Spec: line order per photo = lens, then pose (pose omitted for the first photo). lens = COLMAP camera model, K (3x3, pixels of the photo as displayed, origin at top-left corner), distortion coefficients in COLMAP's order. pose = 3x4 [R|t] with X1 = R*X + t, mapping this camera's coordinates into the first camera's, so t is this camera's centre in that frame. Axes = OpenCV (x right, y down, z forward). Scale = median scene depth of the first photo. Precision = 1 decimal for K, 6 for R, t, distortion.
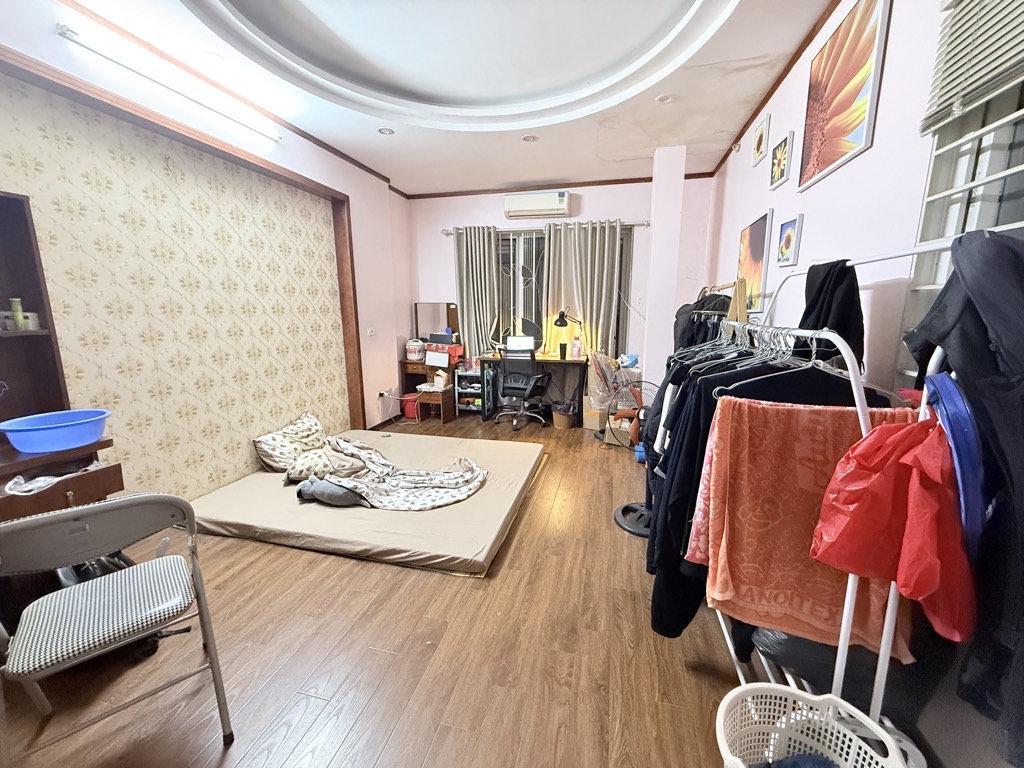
lens RADIAL K [[406.4, 0, 512.0], [0, 406.4, 384.0], [0, 0, 1]] dist [-0.000109, 0.000414]
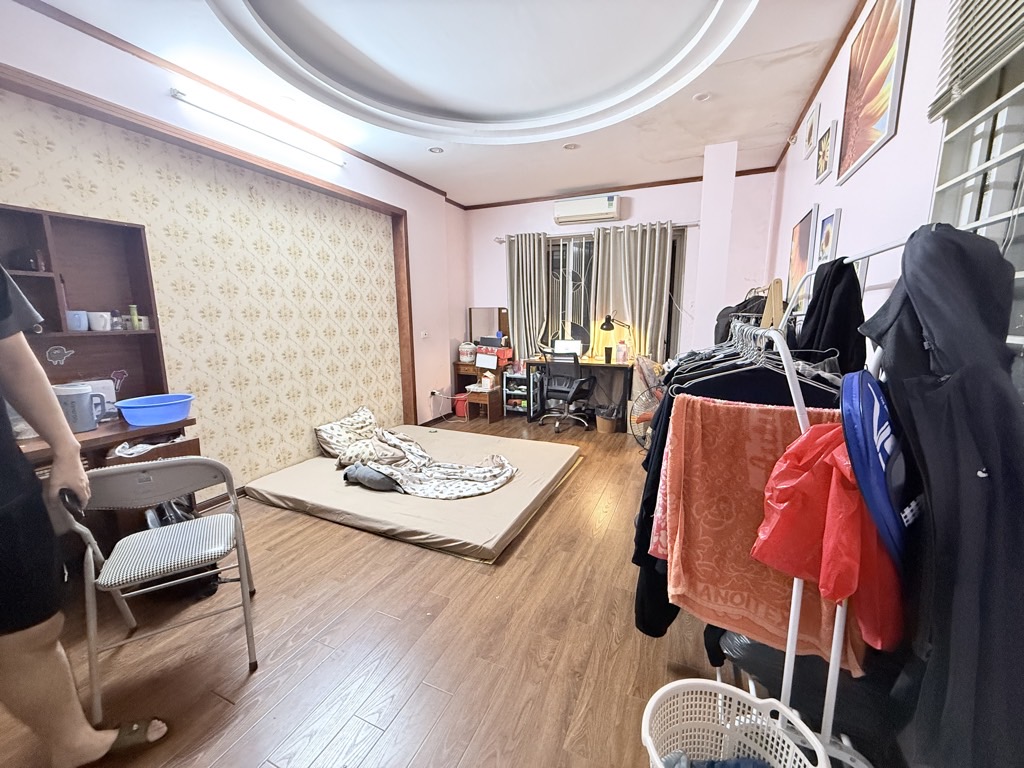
lens RADIAL K [[406.4, 0, 512.0], [0, 406.4, 384.0], [0, 0, 1]] dist [-0.000109, 0.000414]
pose [[0.984607, 0.025793, -0.172870, 0.136513], [-0.027959, 0.999558, -0.010106, 0.013204], [0.172533, 0.014784, 0.984893, -0.038880]]
